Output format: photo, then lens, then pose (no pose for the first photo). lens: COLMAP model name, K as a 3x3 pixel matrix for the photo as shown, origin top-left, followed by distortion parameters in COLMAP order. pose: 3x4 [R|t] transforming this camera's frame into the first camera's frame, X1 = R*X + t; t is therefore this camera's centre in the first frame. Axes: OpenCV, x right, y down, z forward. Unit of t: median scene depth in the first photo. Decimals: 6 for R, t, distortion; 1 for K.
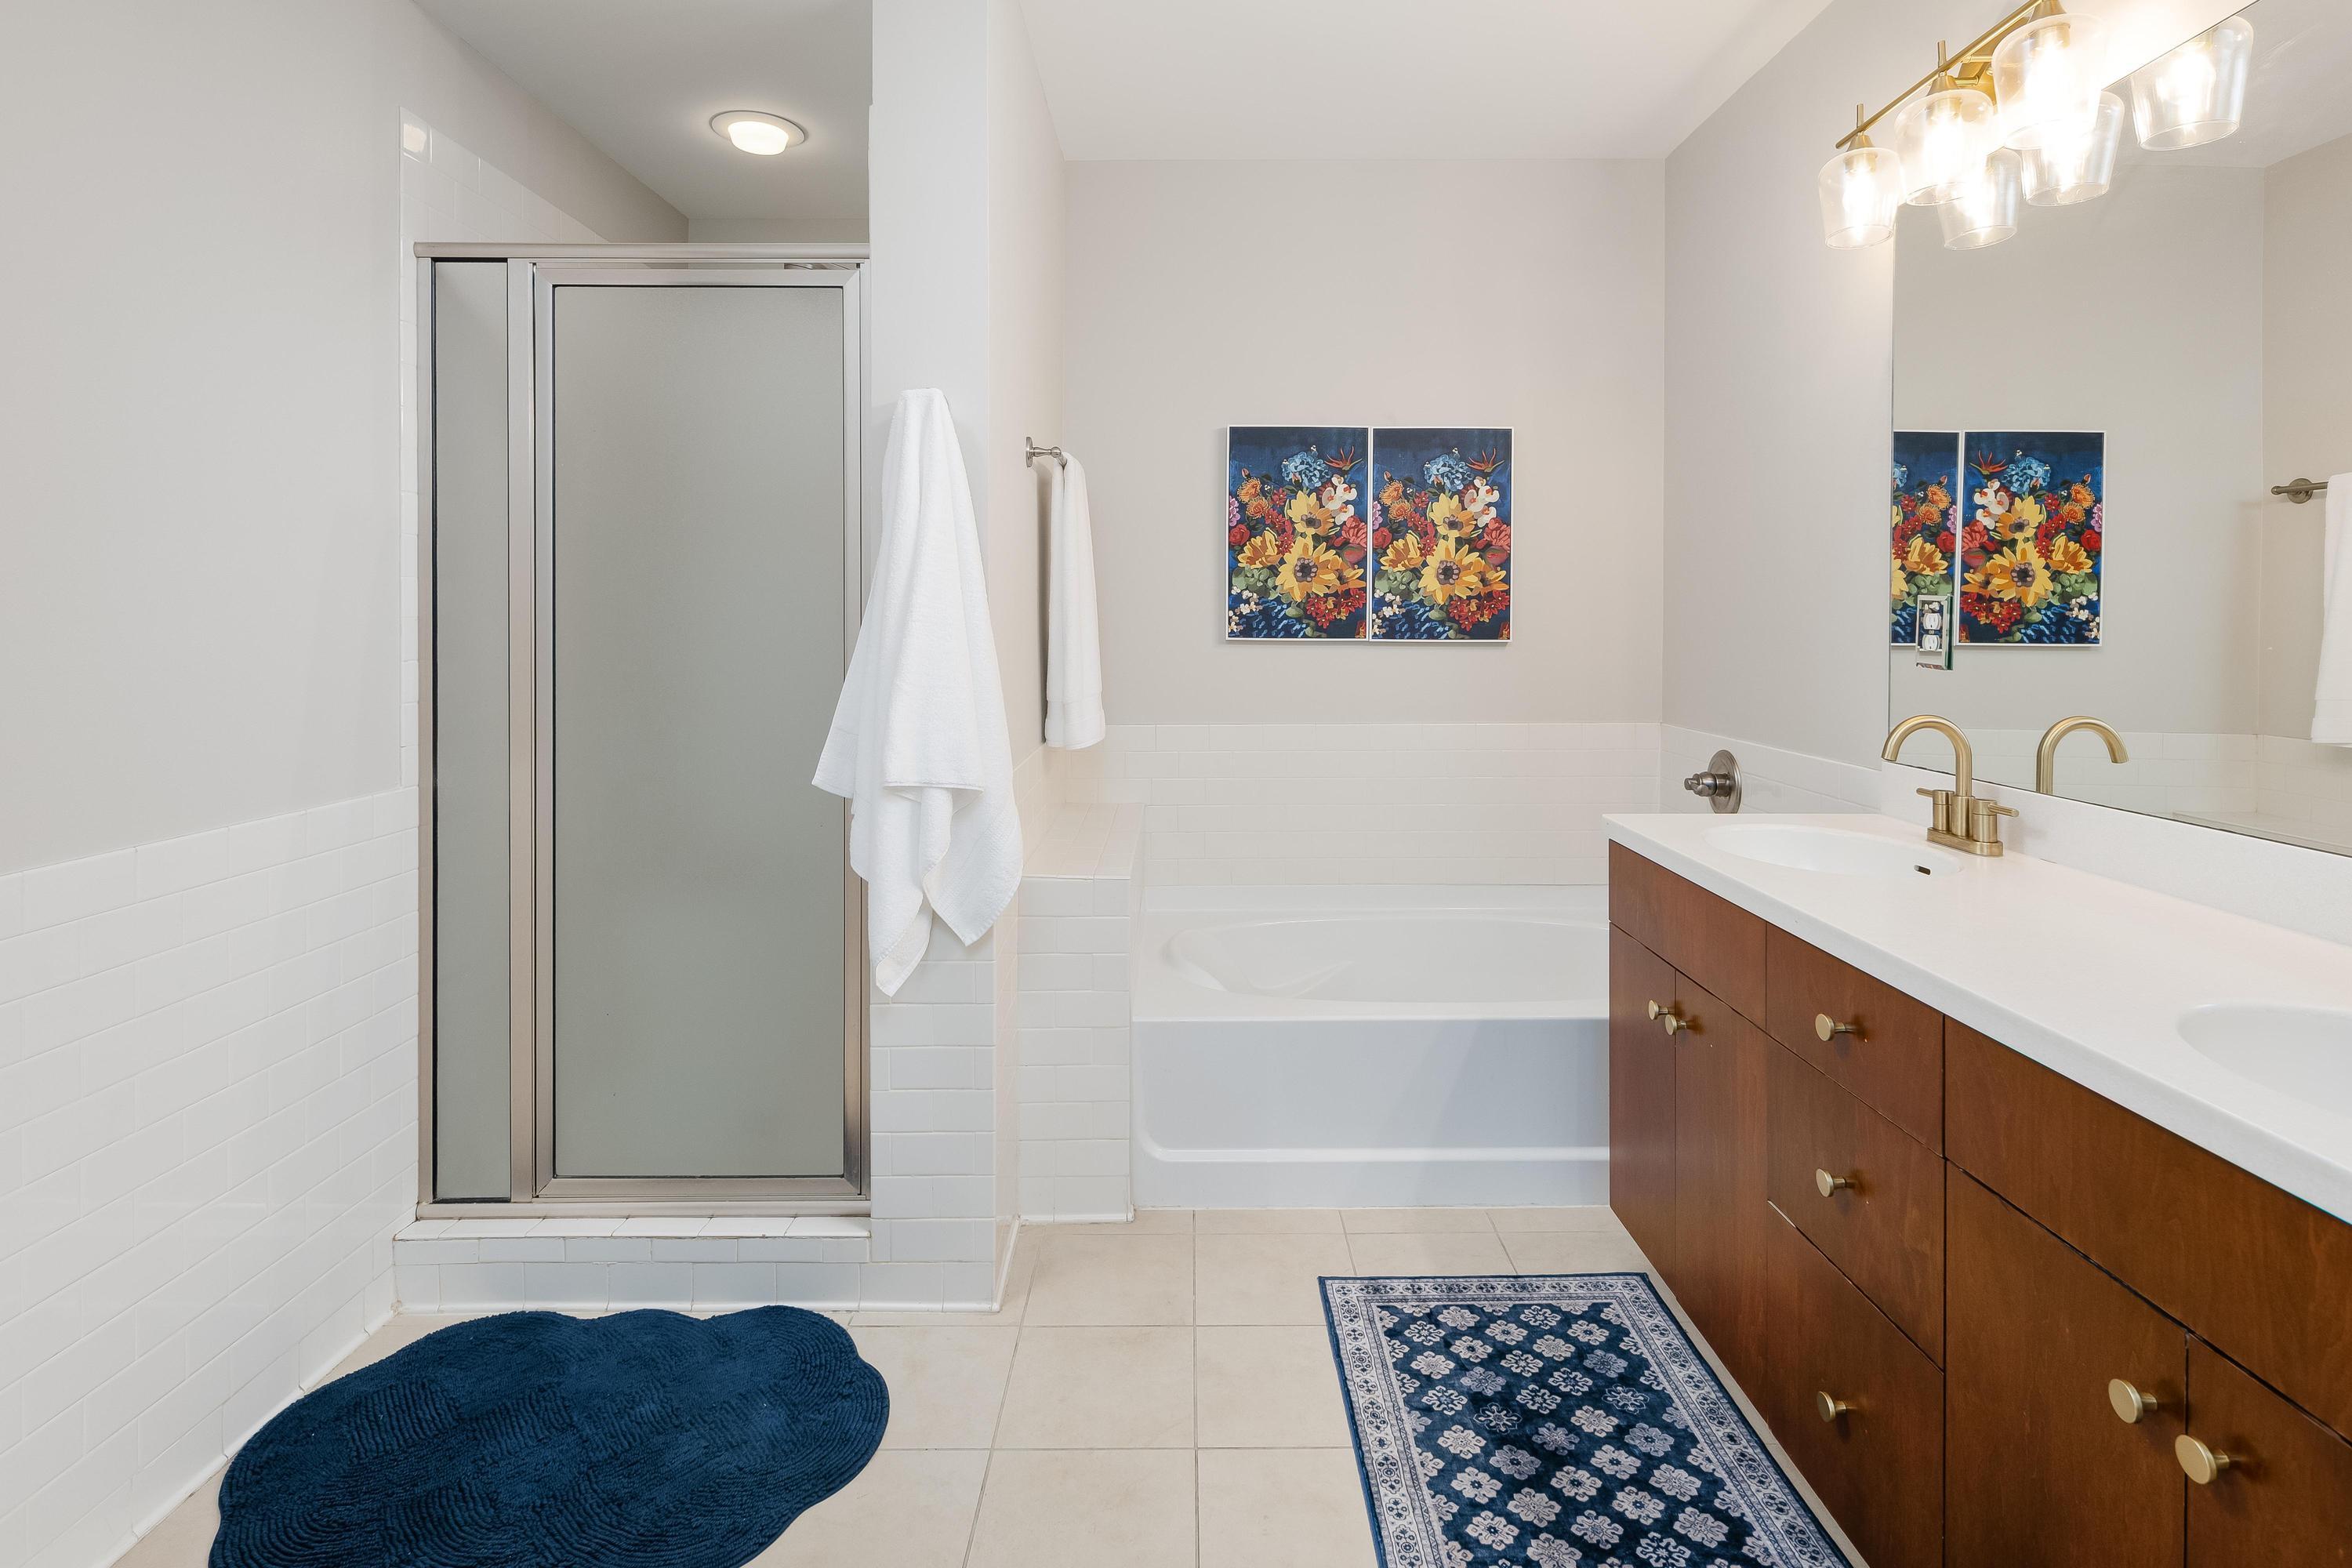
lens RADIAL K [[1194.4, 0, 1175.7], [0, 1194.4, 603.4], [0, 0, 1]] dist [0.003579, -0.002538]
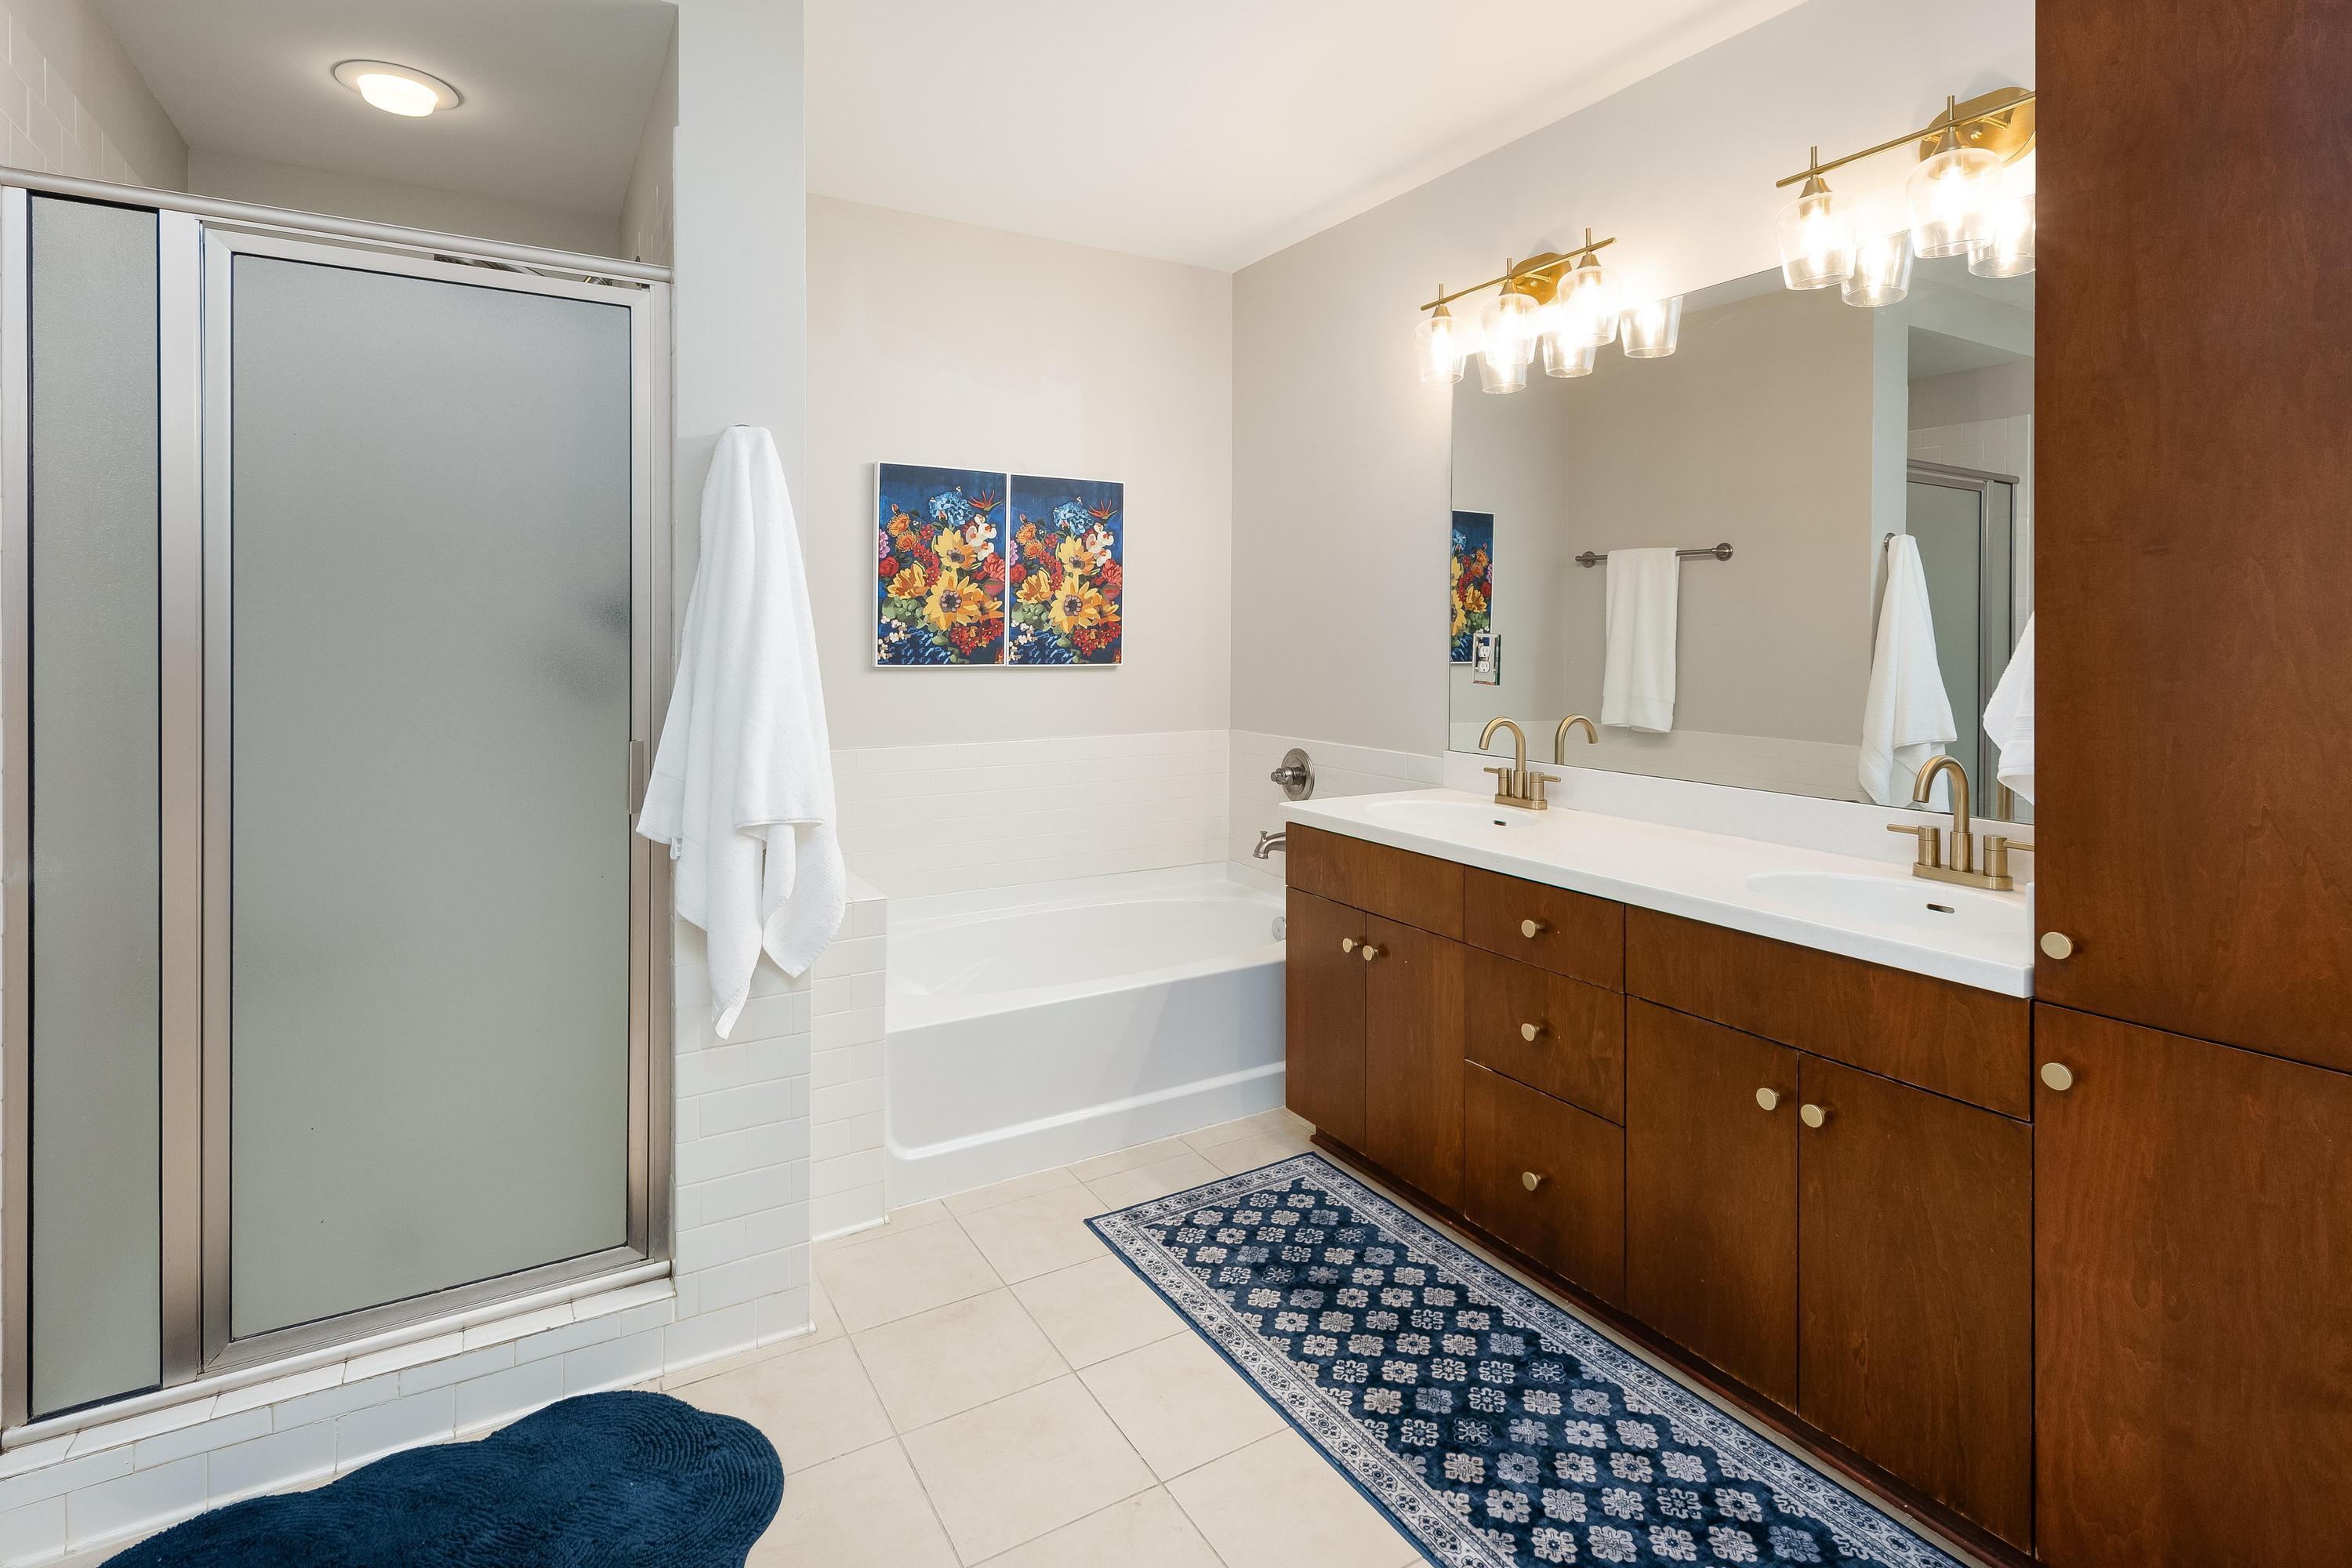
lens RADIAL K [[1171.9, 0, 1186.9], [0, 1171.9, 615.3], [0, 0, 1]] dist [0.004234, -0.001885]
pose [[0.857289, 0.008229, 0.514770, -0.254769], [-0.007645, 0.999965, -0.003254, -0.013558], [-0.514779, -0.001146, 0.857322, -0.017879]]
